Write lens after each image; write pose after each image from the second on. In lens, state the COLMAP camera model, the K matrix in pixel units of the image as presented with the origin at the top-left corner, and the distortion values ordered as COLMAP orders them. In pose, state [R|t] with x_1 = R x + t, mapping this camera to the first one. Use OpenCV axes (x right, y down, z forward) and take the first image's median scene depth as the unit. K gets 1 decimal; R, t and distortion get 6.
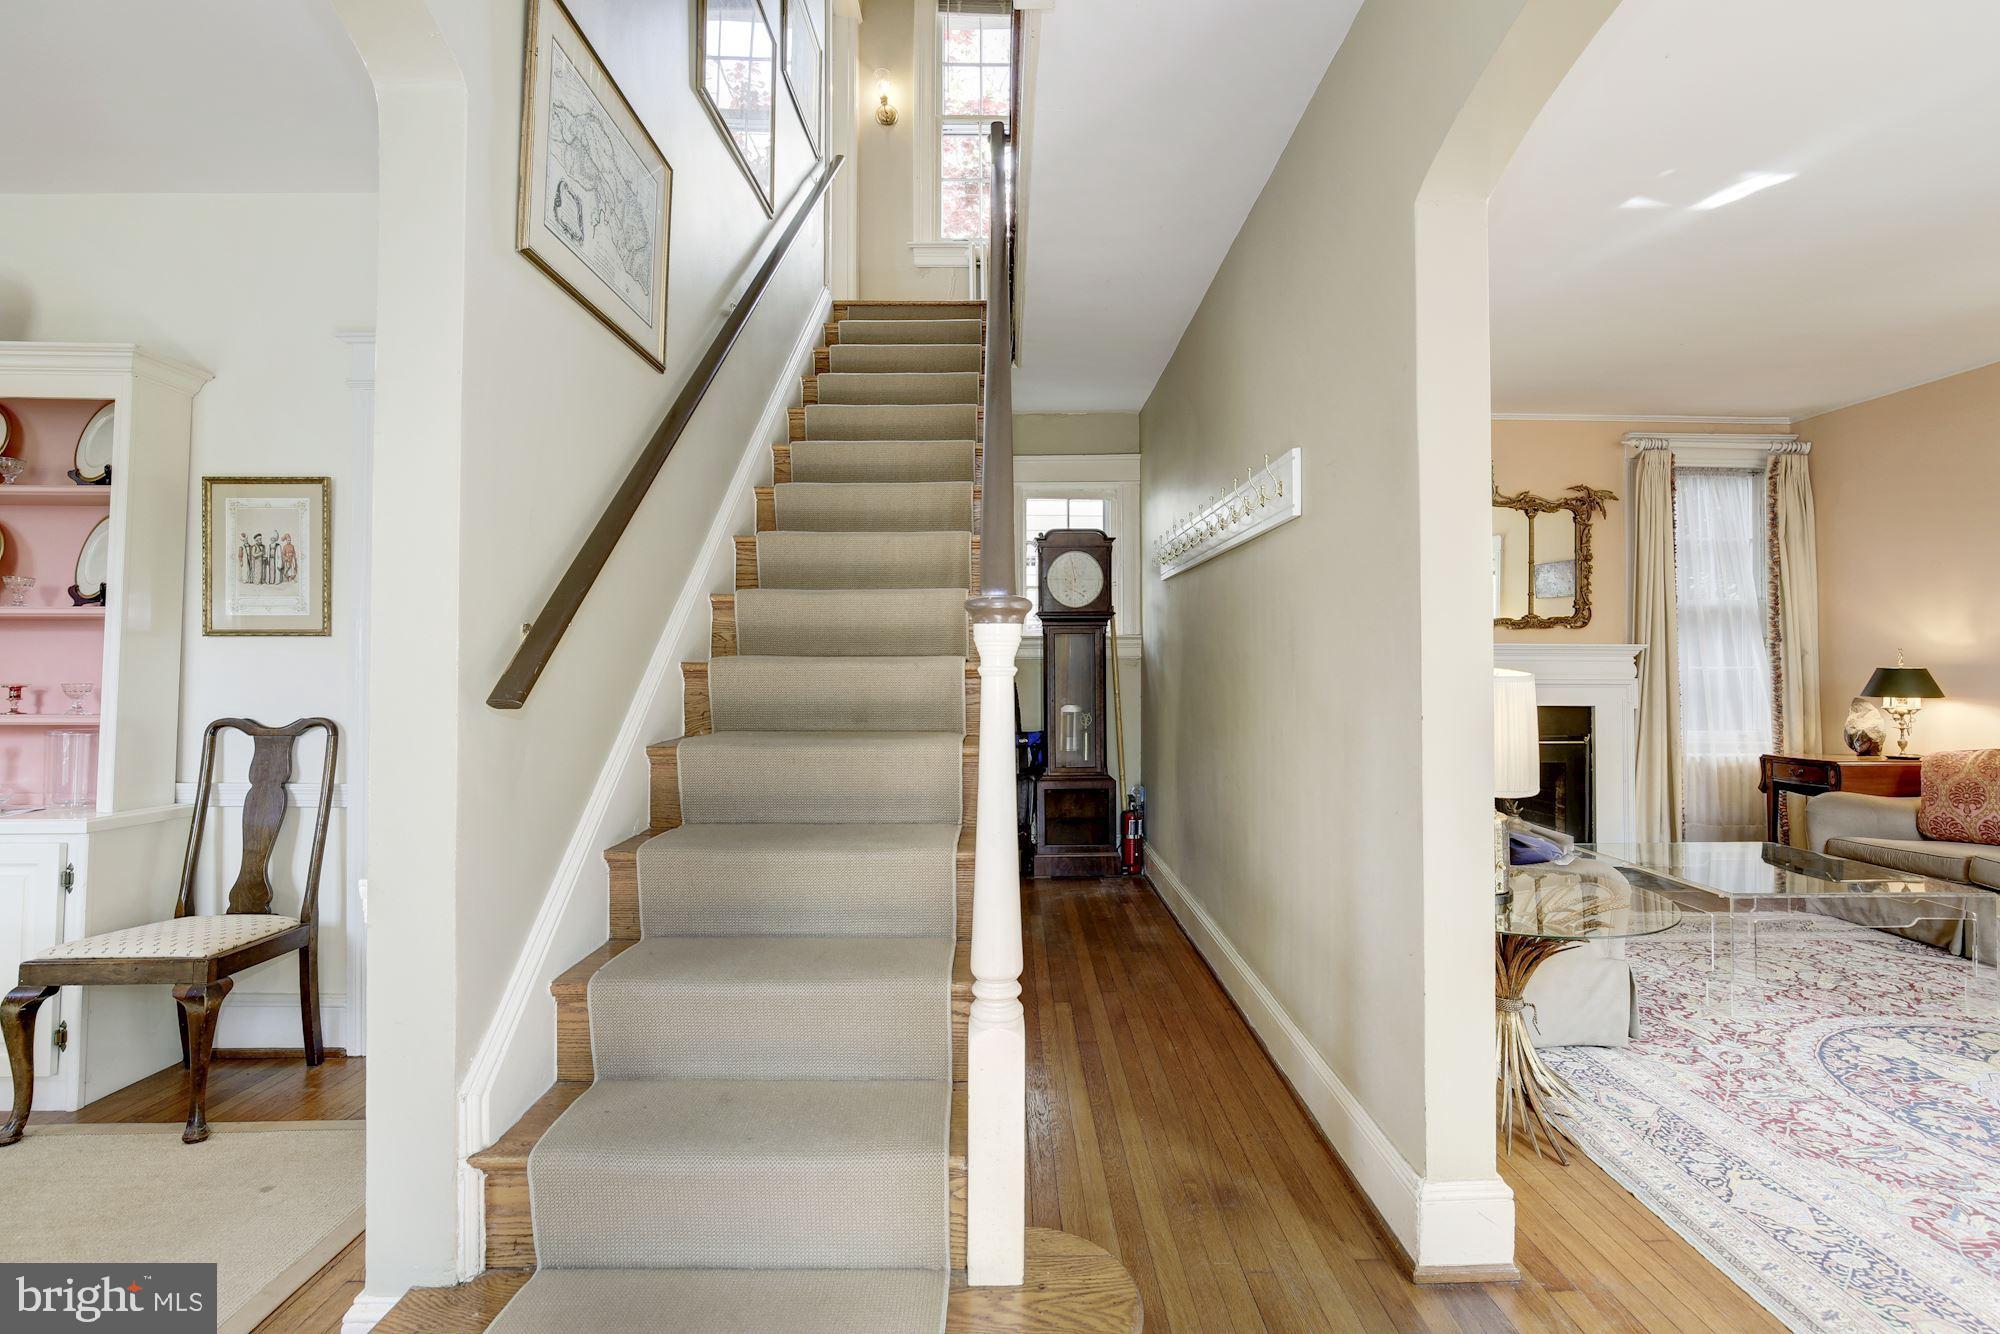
lens RADIAL K [[918.5, 0, 1008.9], [0, 918.5, 648.9], [0, 0, 1]] dist [-0.016874, 0.005758]
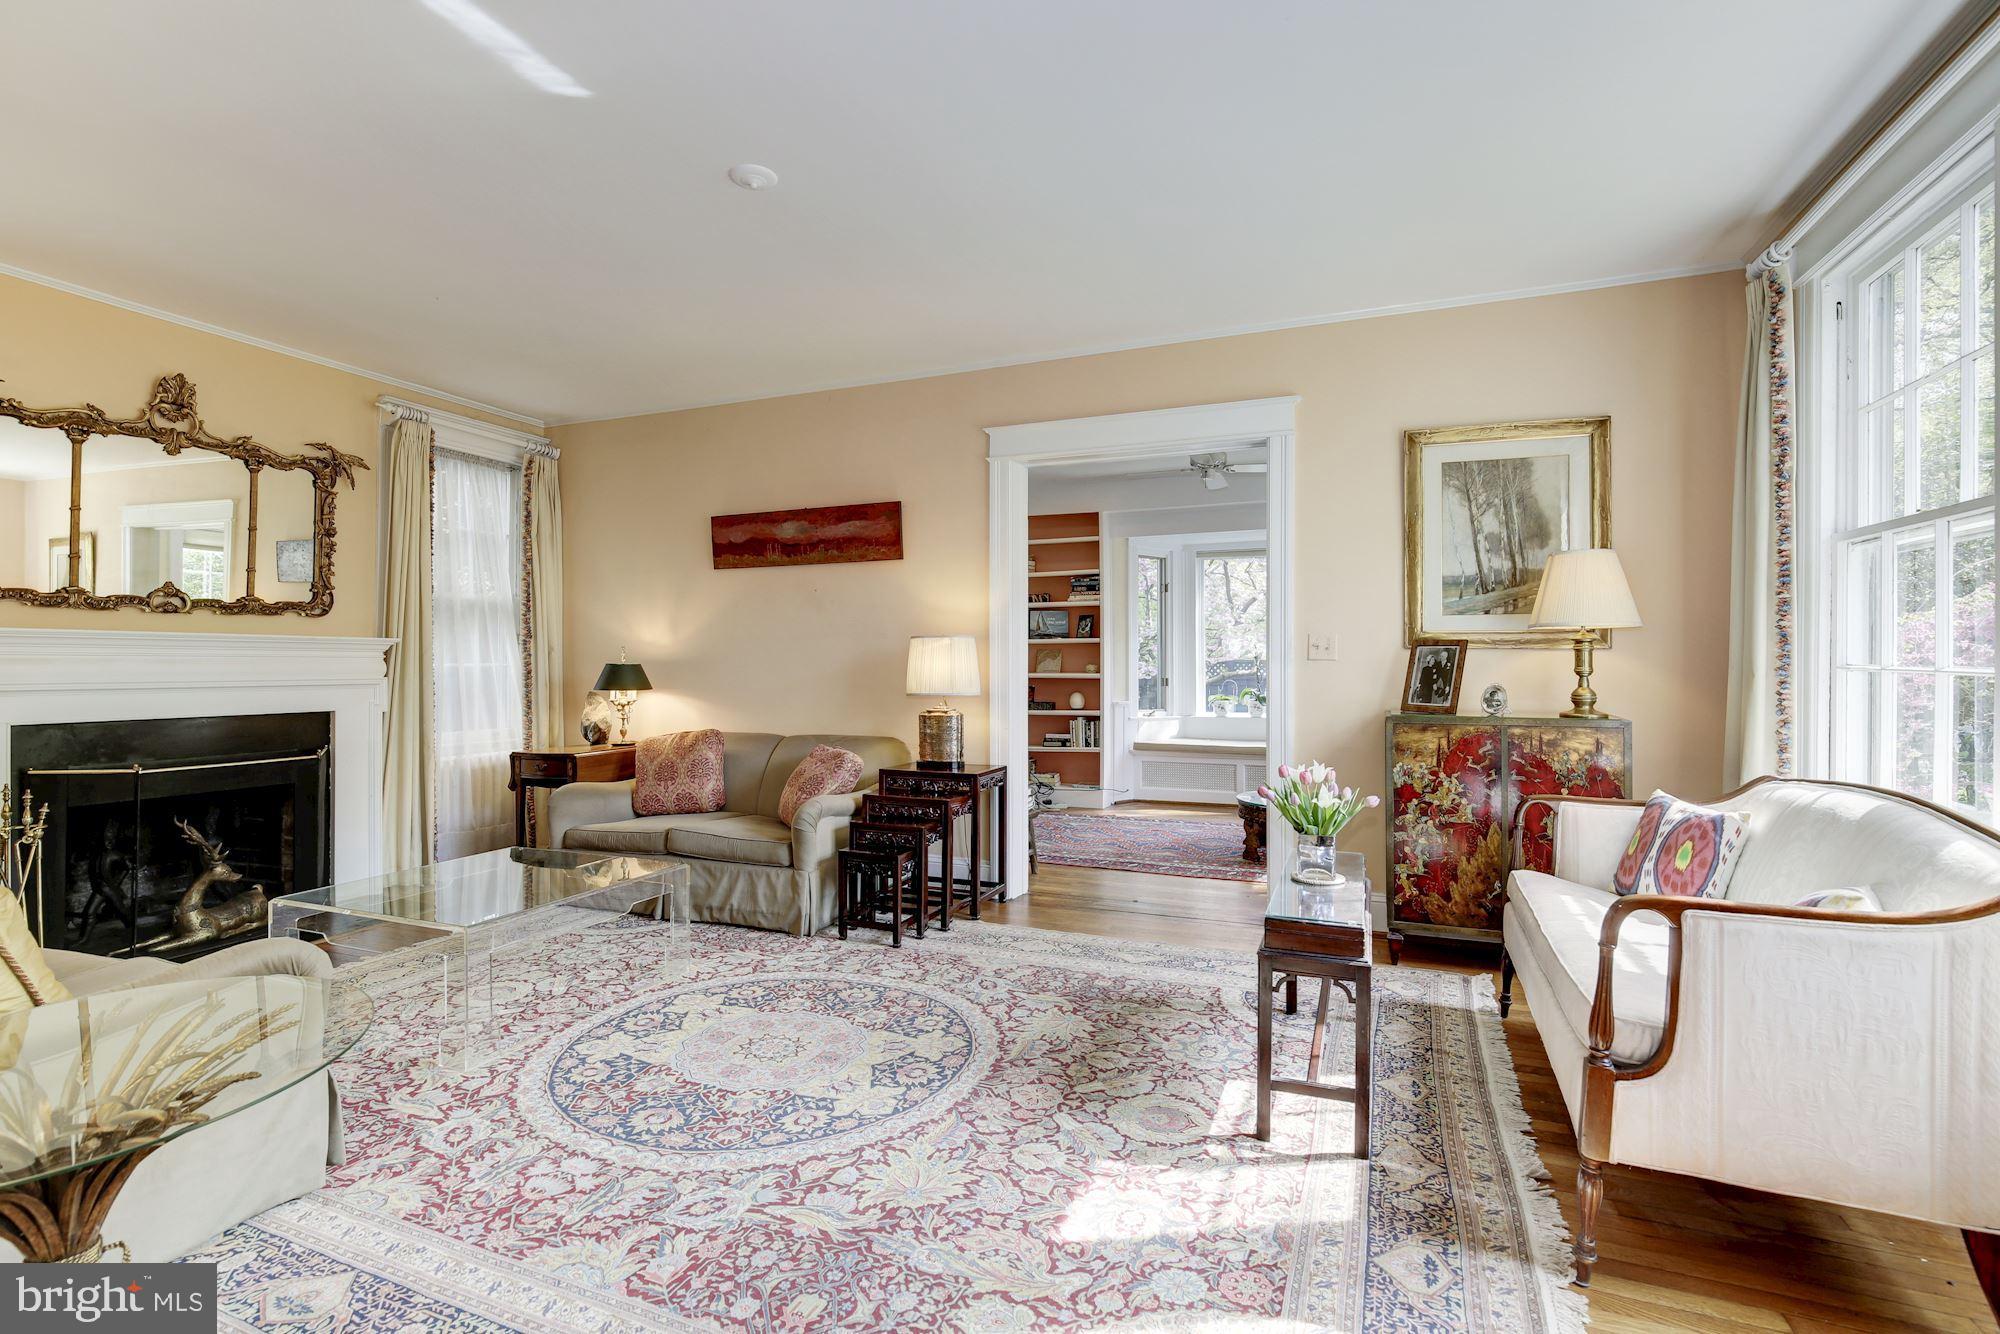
lens RADIAL K [[918.5, 0, 1014.8], [0, 918.5, 652.7], [0, 0, 1]] dist [-0.016874, 0.005758]
pose [[0.380778, 0.007725, 0.924634, 0.127683], [-0.015390, 0.999880, -0.002016, 0.001708], [-0.924538, -0.013463, 0.380851, 0.130323]]
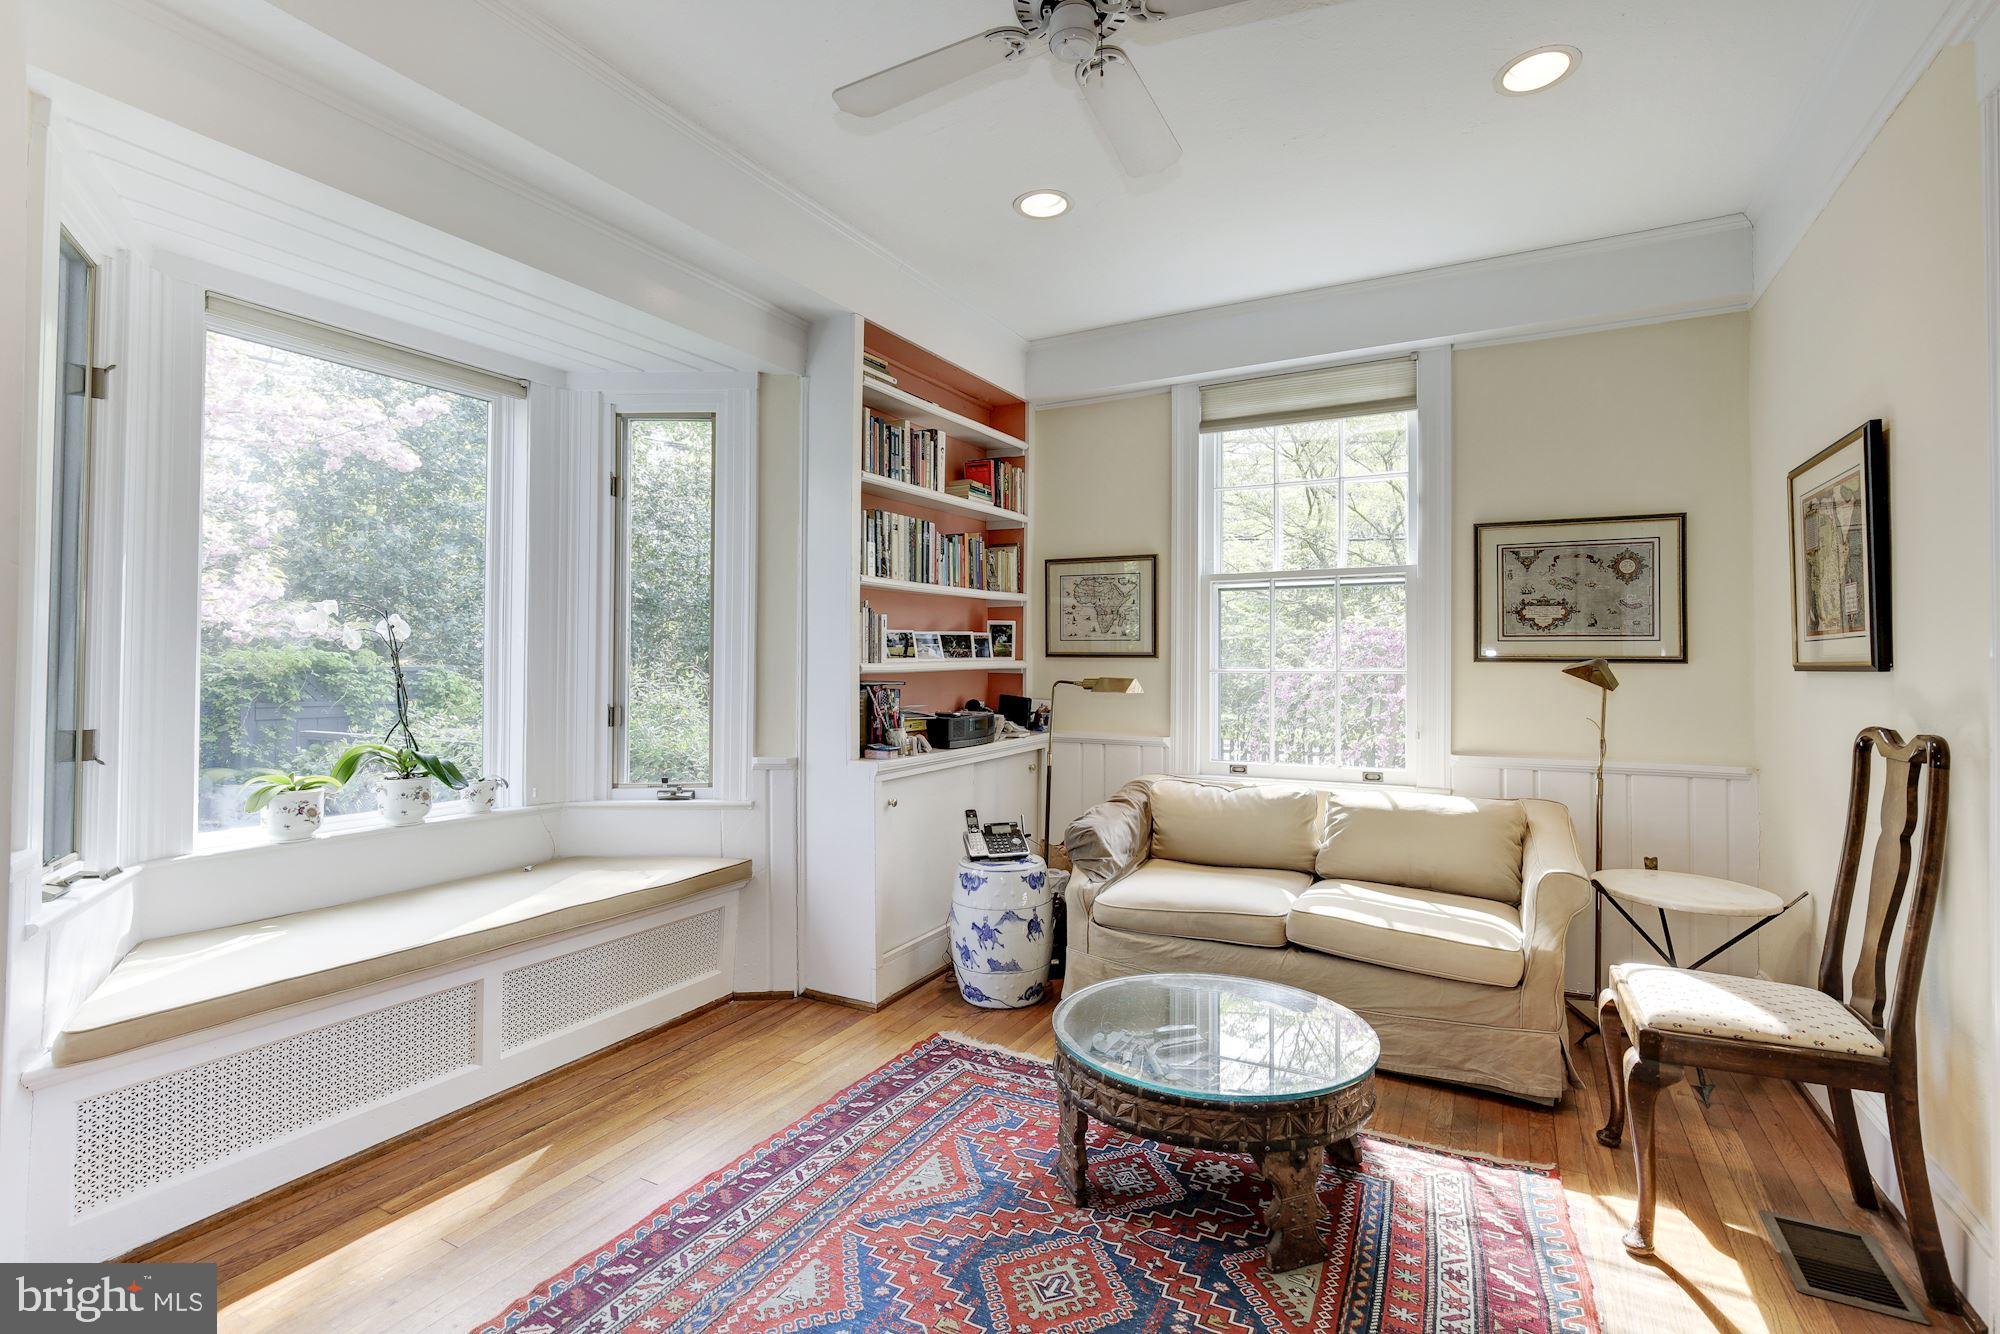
lens RADIAL K [[918.5, 0, 1002.3], [0, 918.5, 647.1], [0, 0, 1]] dist [-0.016874, 0.005758]
pose [[-0.877870, 0.004179, 0.478881, 1.253481], [-0.012956, 0.999389, -0.032472, 0.010767], [-0.478723, -0.034711, -0.877279, 0.709823]]
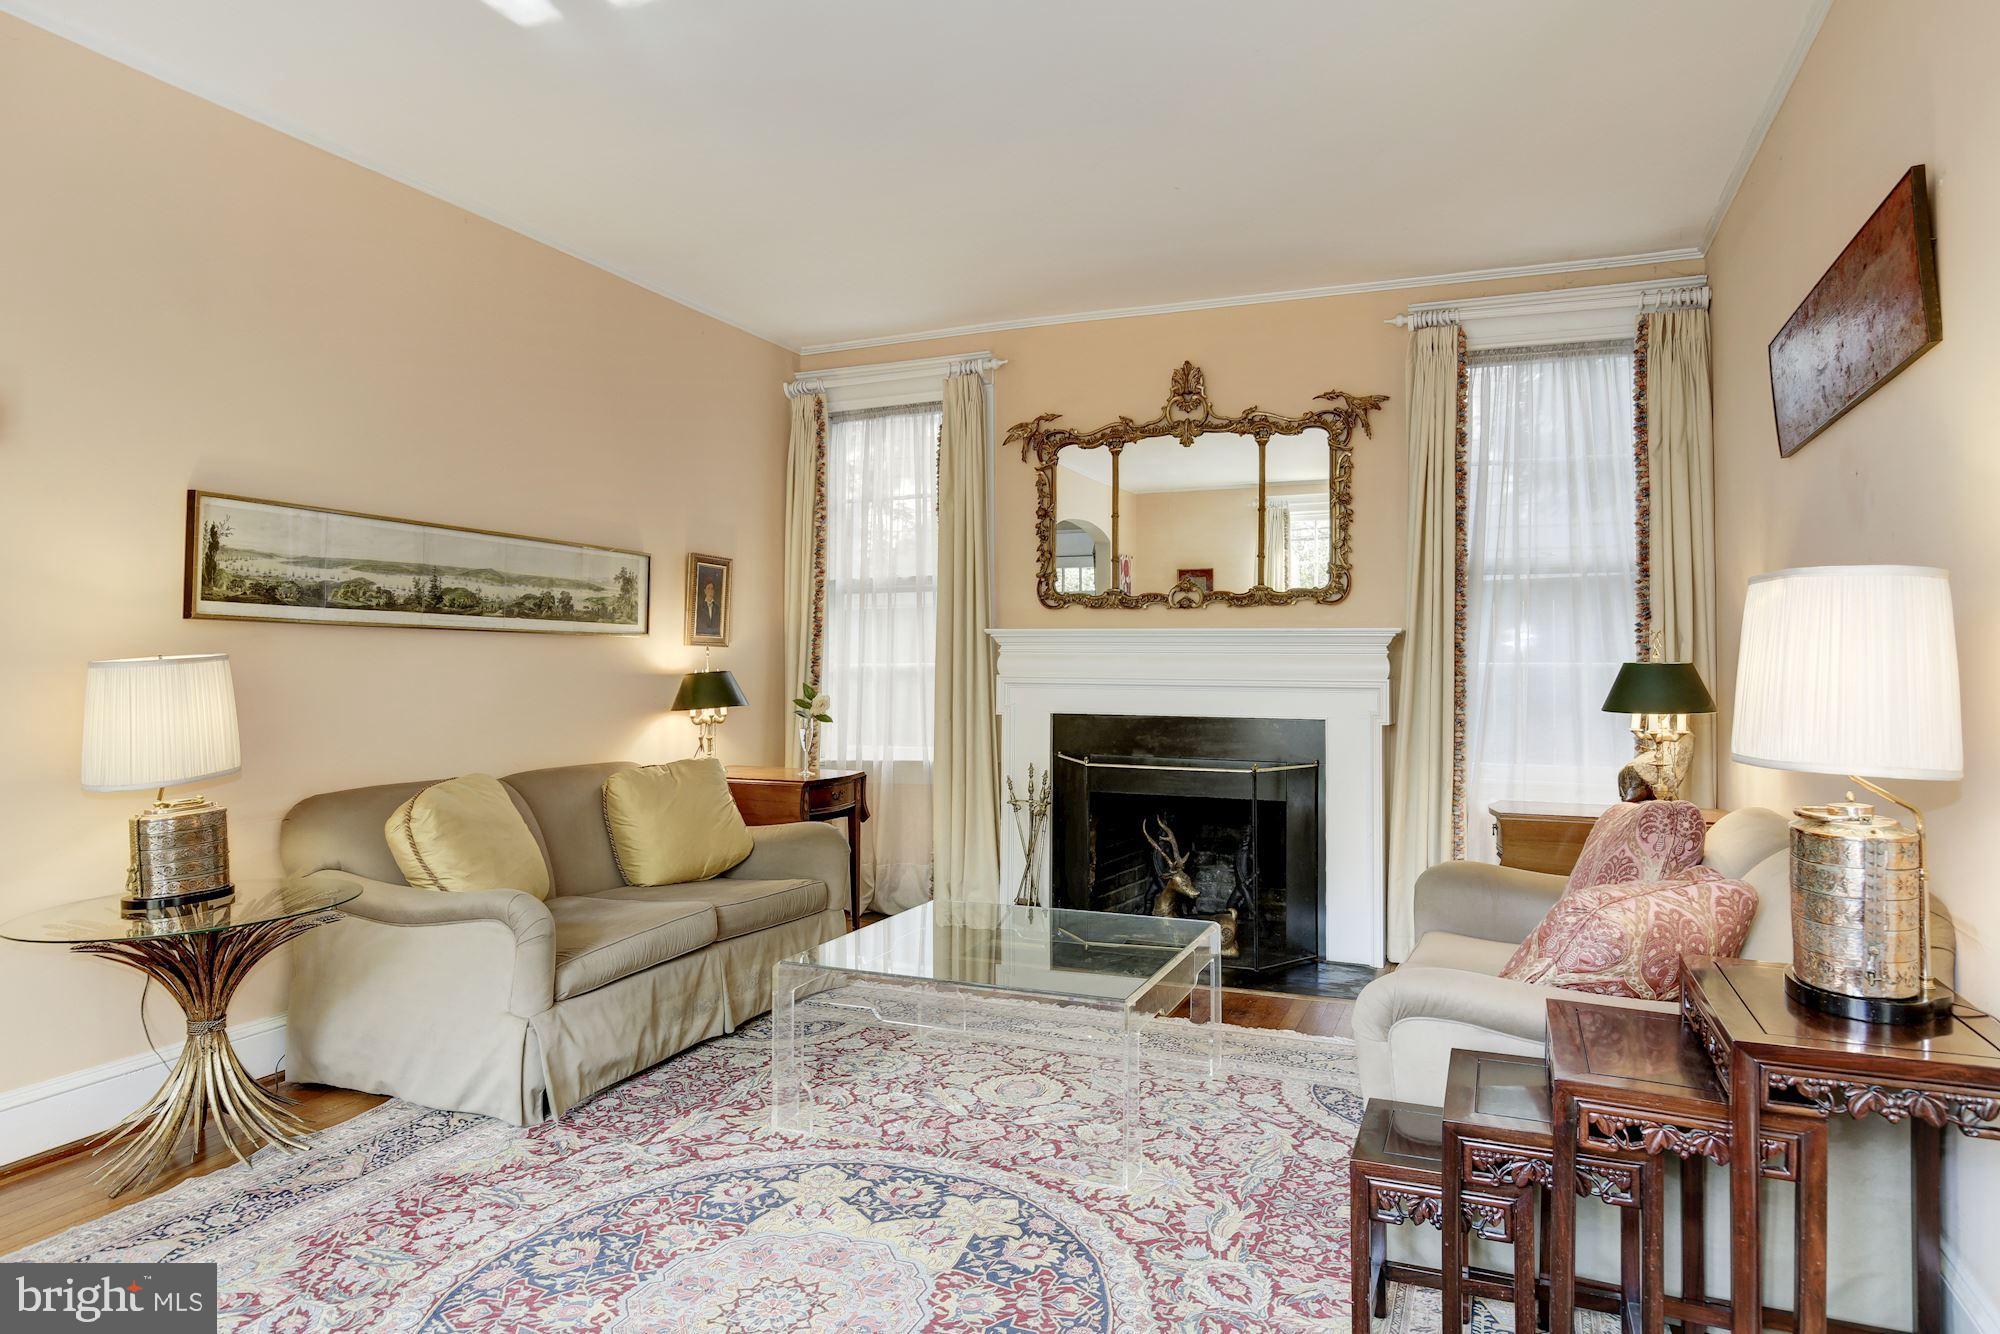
lens RADIAL K [[1204.9, 0, 1005.2], [0, 1204.9, 653.6], [0, 0, 1]] dist [-0.003311, 0.003661]
pose [[0.921876, -0.000674, -0.387484, 0.898351], [0.005510, 0.999920, 0.011368, 0.002545], [0.387445, -0.012615, 0.921806, 0.108089]]
